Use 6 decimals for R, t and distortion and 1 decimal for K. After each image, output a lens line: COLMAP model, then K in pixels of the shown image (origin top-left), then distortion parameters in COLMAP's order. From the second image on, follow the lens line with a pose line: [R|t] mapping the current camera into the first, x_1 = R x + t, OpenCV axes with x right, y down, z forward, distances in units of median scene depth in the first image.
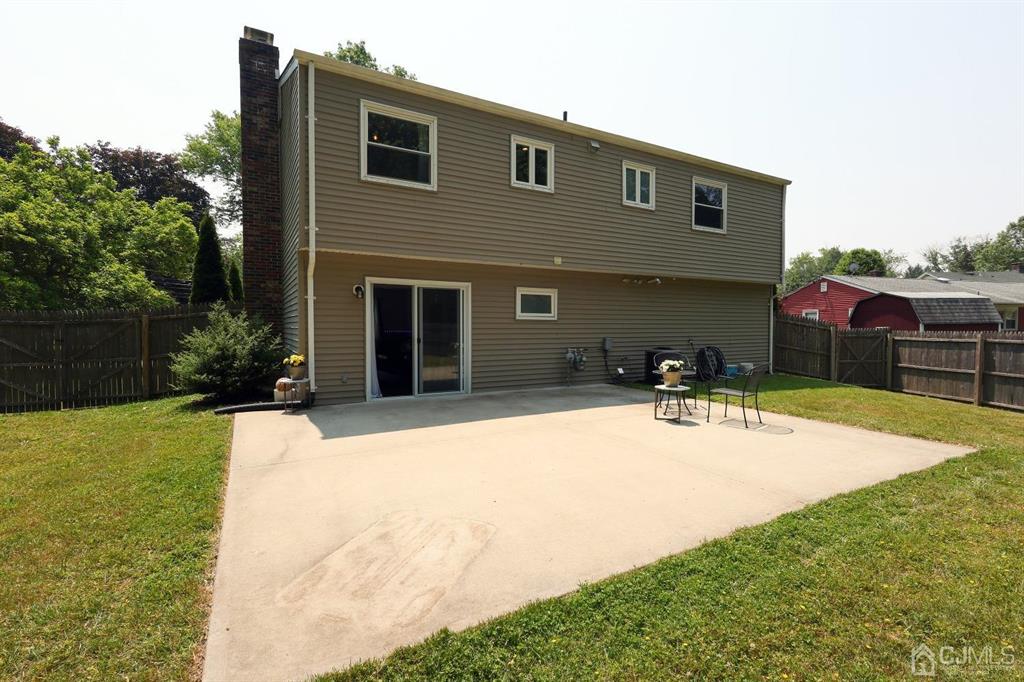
lens RADIAL K [[471.5, 0, 509.0], [0, 471.5, 340.8], [0, 0, 1]] dist [0.001092, 0.001199]
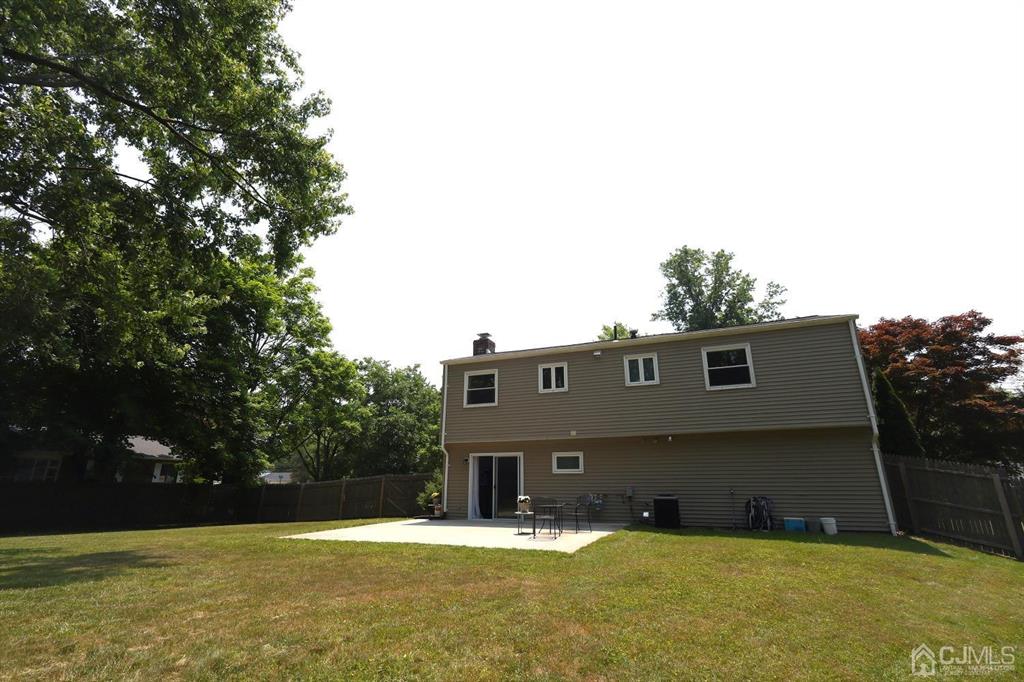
lens RADIAL K [[471.5, 0, 514.1], [0, 471.5, 340.4], [0, 0, 1]] dist [0.001092, 0.001199]
pose [[0.618713, -0.234802, -0.749708, 1.261517], [-0.022829, 0.948516, -0.315907, 0.034093], [0.785285, 0.212570, 0.581499, -0.111482]]
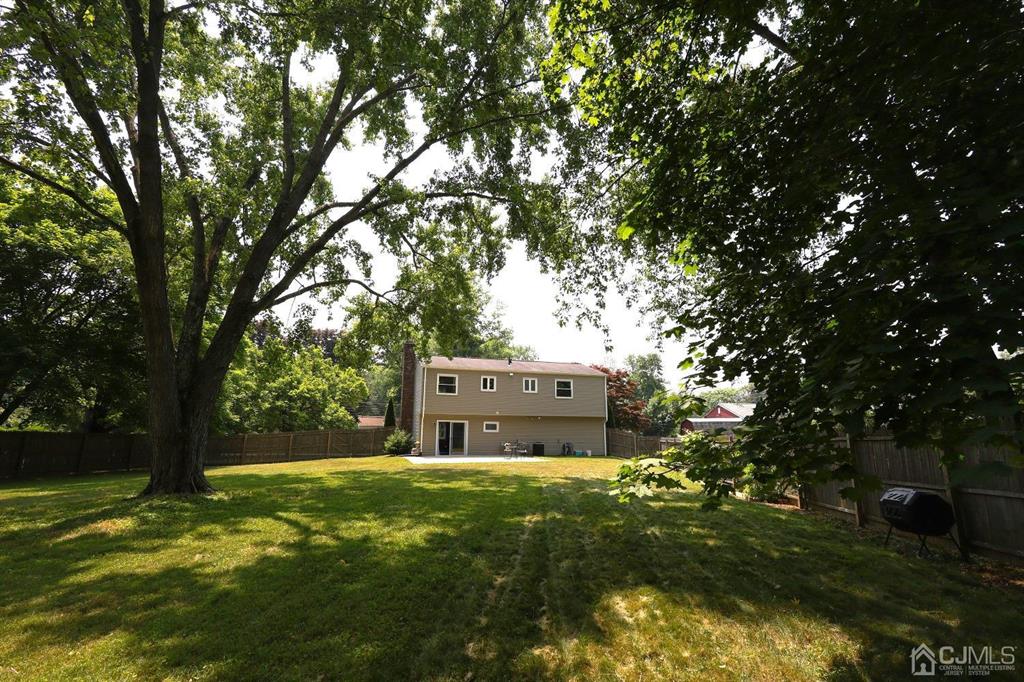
lens RADIAL K [[471.5, 0, 513.3], [0, 471.5, 341.9], [0, 0, 1]] dist [0.001092, 0.001199]
pose [[0.982407, -0.030034, -0.184320, 0.831390], [-0.011779, 0.975054, -0.221656, 0.064428], [0.186379, 0.219928, 0.957546, -2.155937]]
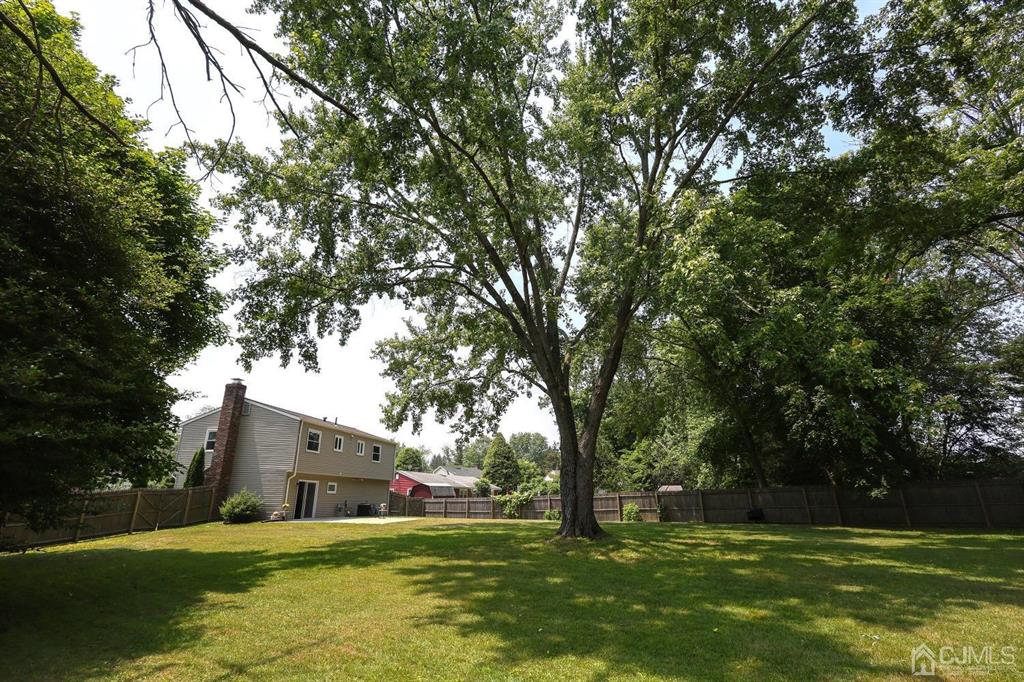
lens RADIAL K [[471.5, 0, 511.6], [0, 471.5, 344.5], [0, 0, 1]] dist [0.001092, 0.001199]
pose [[0.654677, 0.234068, 0.718756, -1.687530], [0.025511, 0.943467, -0.330482, 0.089923], [-0.755478, 0.234695, 0.611695, -2.079158]]
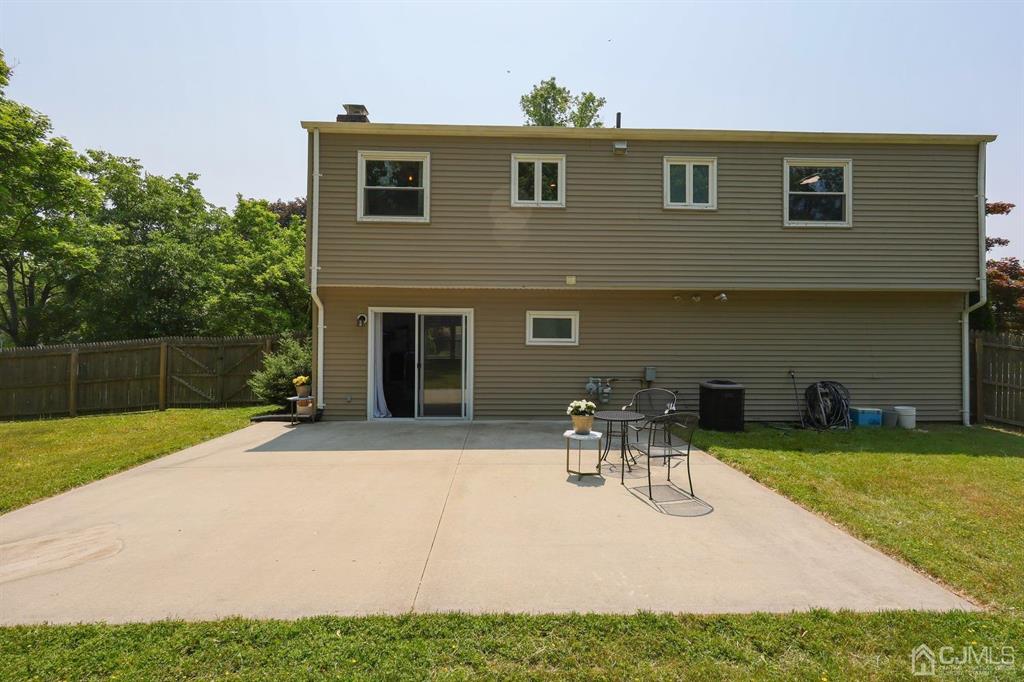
lens RADIAL K [[471.5, 0, 510.6], [0, 471.5, 338.2], [0, 0, 1]] dist [0.001092, 0.001199]
pose [[0.885630, -0.000462, -0.464391, 0.441128], [-0.018970, 0.999129, -0.037170, -0.024257], [0.464004, 0.041728, 0.884850, 0.157794]]
